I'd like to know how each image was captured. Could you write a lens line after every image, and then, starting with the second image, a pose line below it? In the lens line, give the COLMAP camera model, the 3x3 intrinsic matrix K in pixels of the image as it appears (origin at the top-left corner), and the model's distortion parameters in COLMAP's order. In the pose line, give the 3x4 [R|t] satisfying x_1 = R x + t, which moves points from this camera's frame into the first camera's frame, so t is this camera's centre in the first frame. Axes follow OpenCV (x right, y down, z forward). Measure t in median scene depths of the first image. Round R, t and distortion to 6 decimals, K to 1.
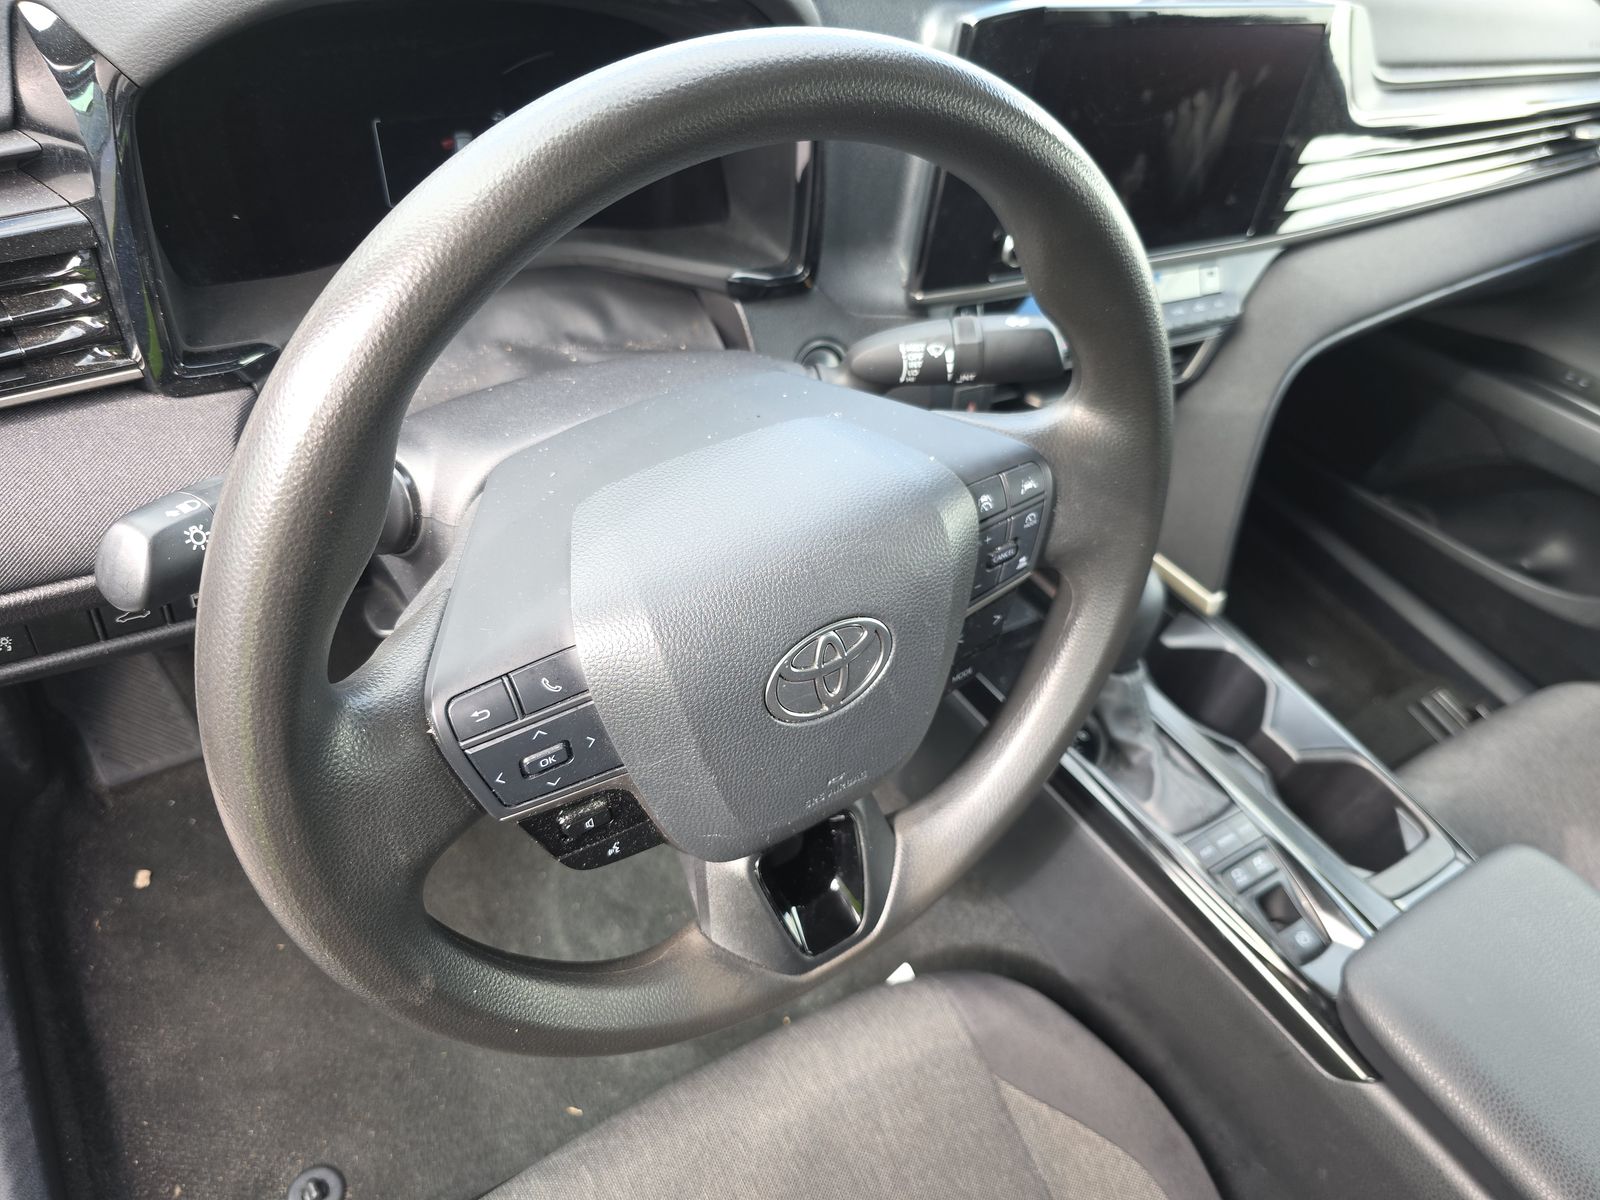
lens RADIAL K [[1081.5, 0, 794.3], [0, 1081.5, 612.7], [0, 0, 1]] dist [0.035377, -0.042011]
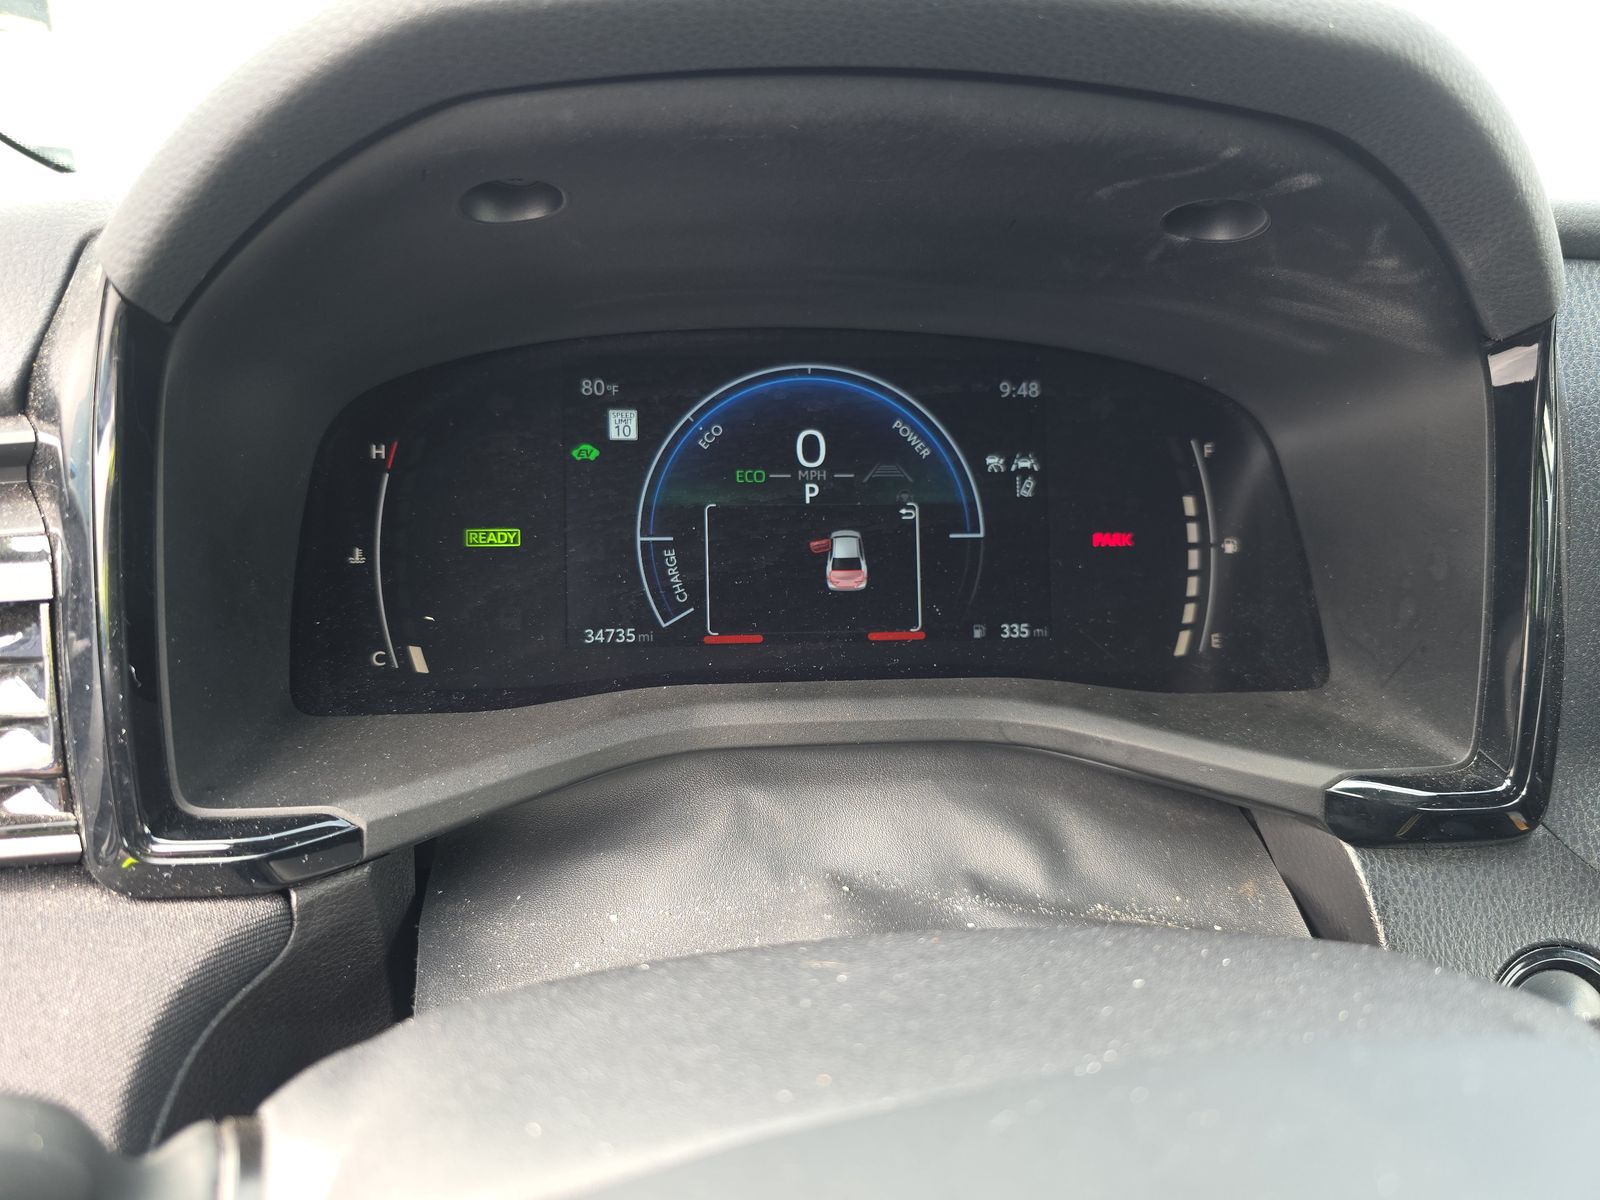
lens RADIAL K [[1081.5, 0, 794.3], [0, 1081.5, 612.7], [0, 0, 1]] dist [0.035377, -0.042011]
pose [[0.879647, -0.014414, -0.475408, -0.038764], [-0.220182, 0.873646, -0.433892, -0.123766], [0.421593, 0.486349, 0.765326, 0.516386]]
